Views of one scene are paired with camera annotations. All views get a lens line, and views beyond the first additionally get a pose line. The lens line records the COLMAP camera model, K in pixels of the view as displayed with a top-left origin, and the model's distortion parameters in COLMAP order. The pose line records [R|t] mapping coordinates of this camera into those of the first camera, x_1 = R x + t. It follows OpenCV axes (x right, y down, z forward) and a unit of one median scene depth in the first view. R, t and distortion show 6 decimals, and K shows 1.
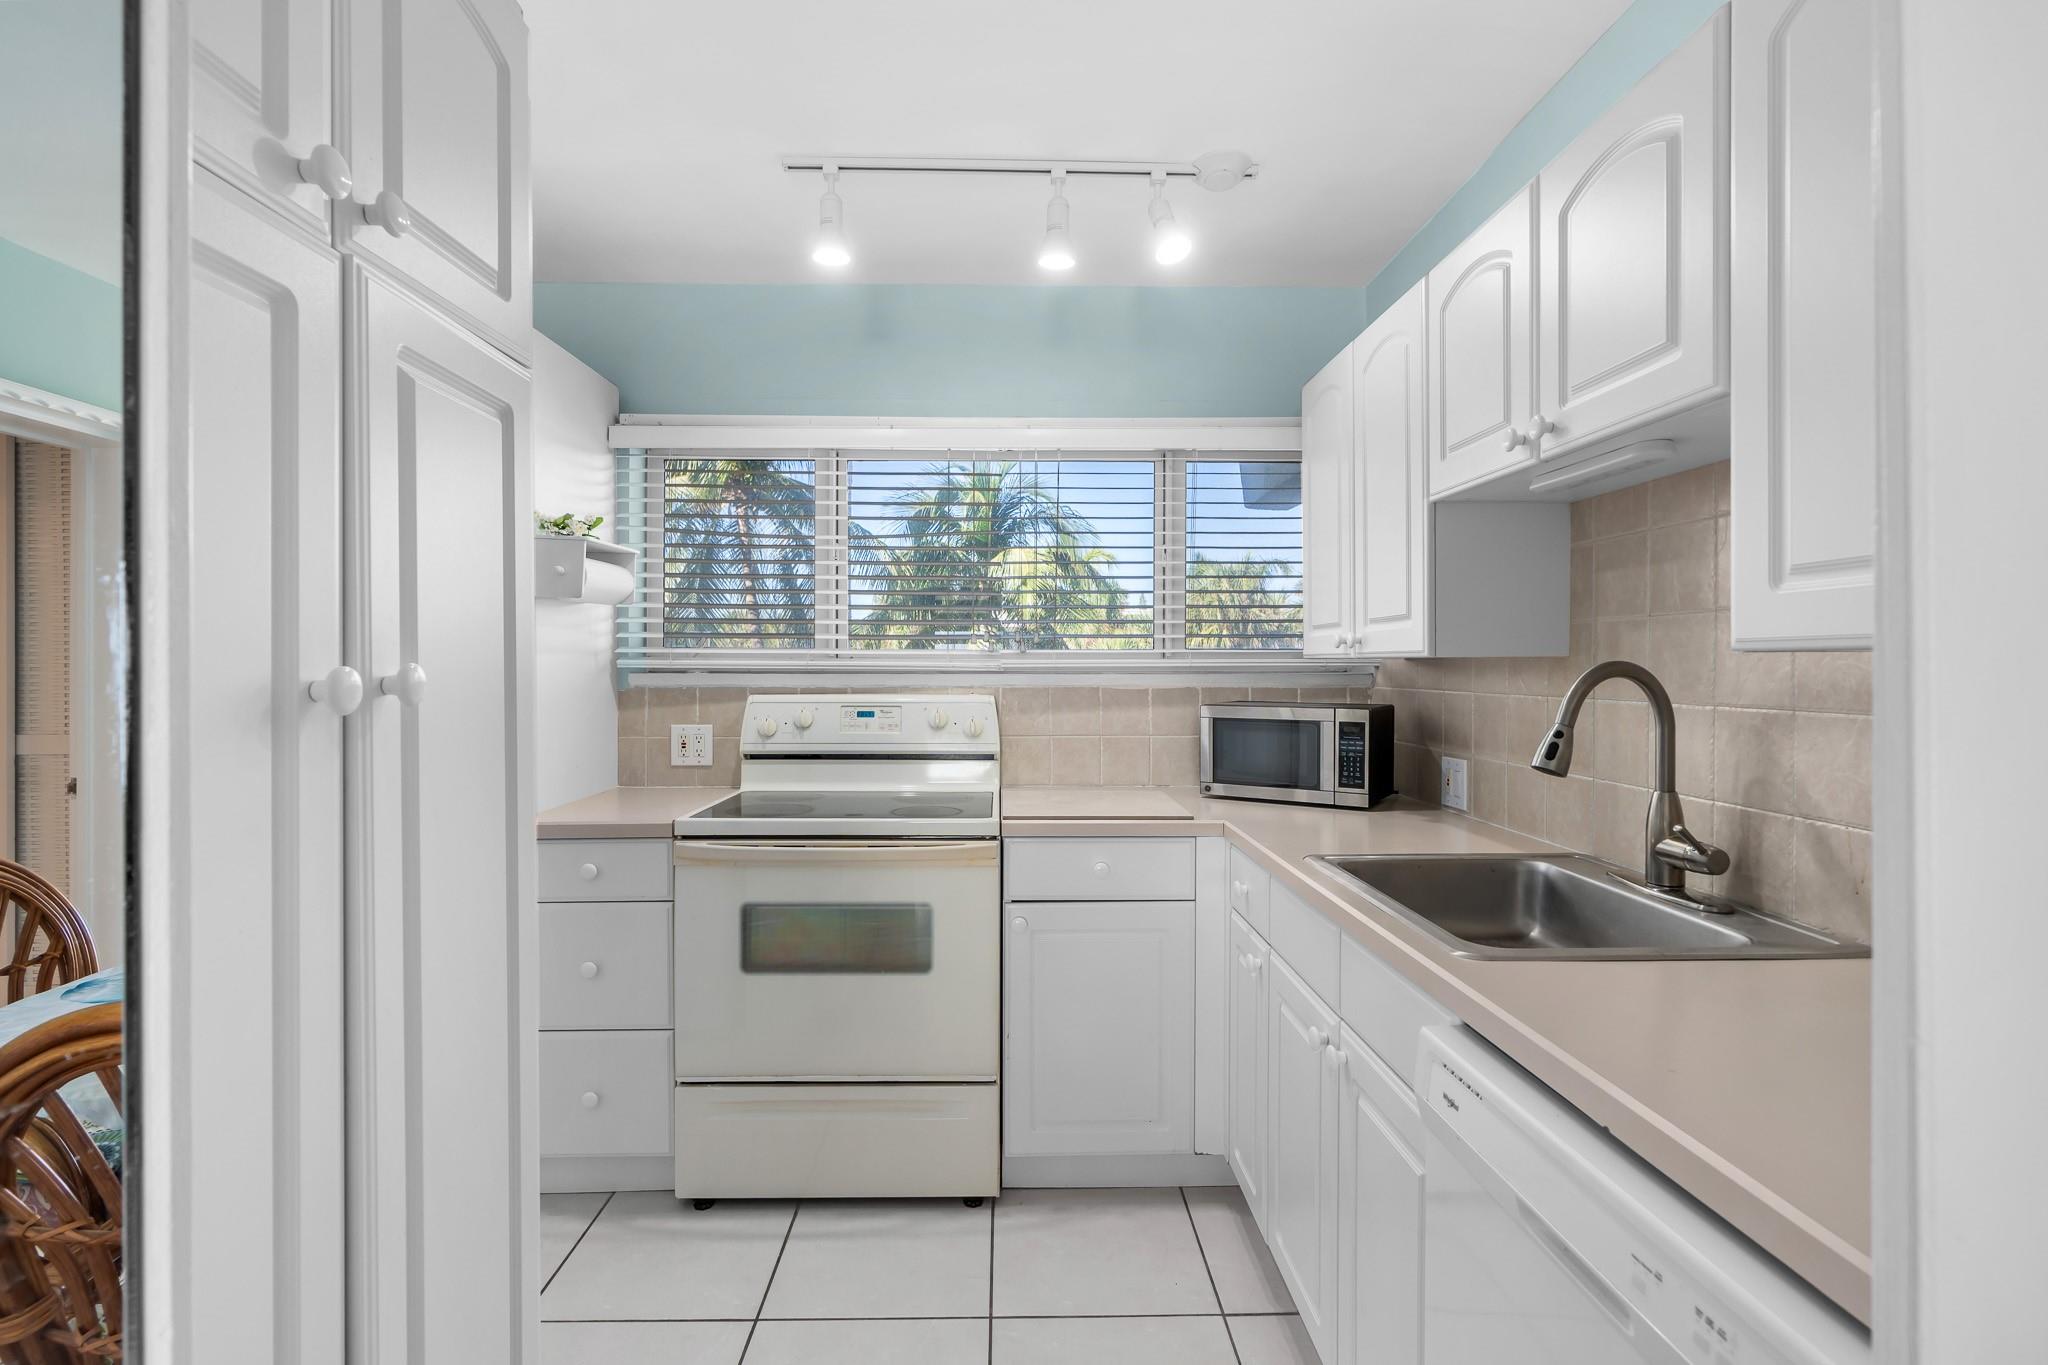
lens RADIAL K [[939.6, 0, 1024.0], [0, 939.6, 682.5], [0, 0, 1]] dist [-0.000360, 0.000410]
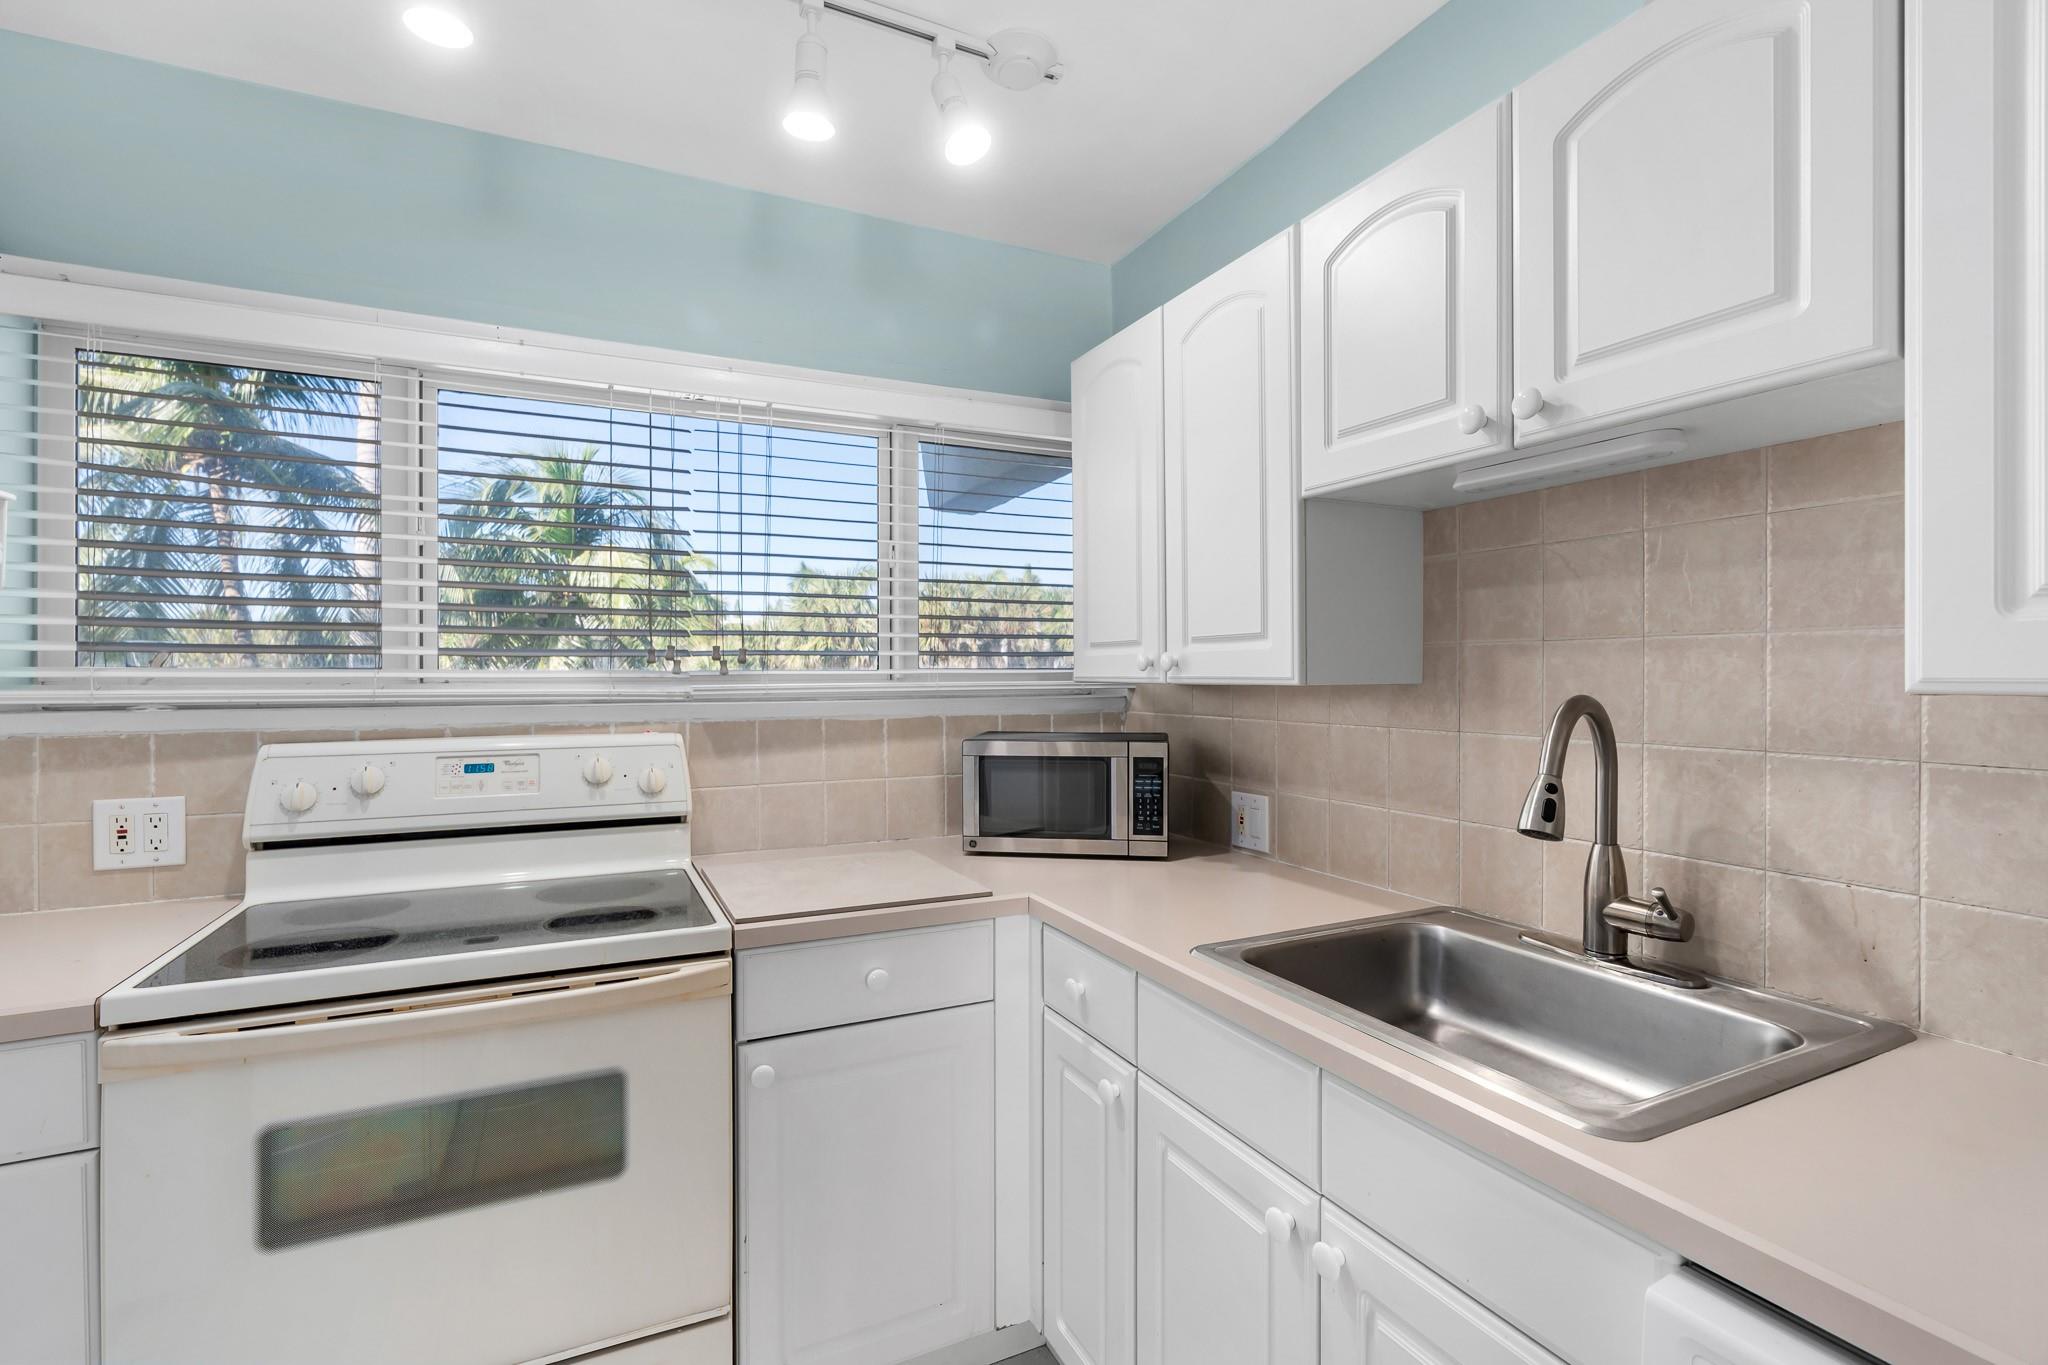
lens RADIAL K [[939.6, 0, 1024.0], [0, 939.6, 682.5], [0, 0, 1]] dist [-0.000360, 0.000410]
pose [[0.912543, -0.006381, 0.408931, -0.109005], [0.011029, 0.999899, -0.009010, -0.020978], [-0.408832, 0.012732, 0.912521, 0.290087]]
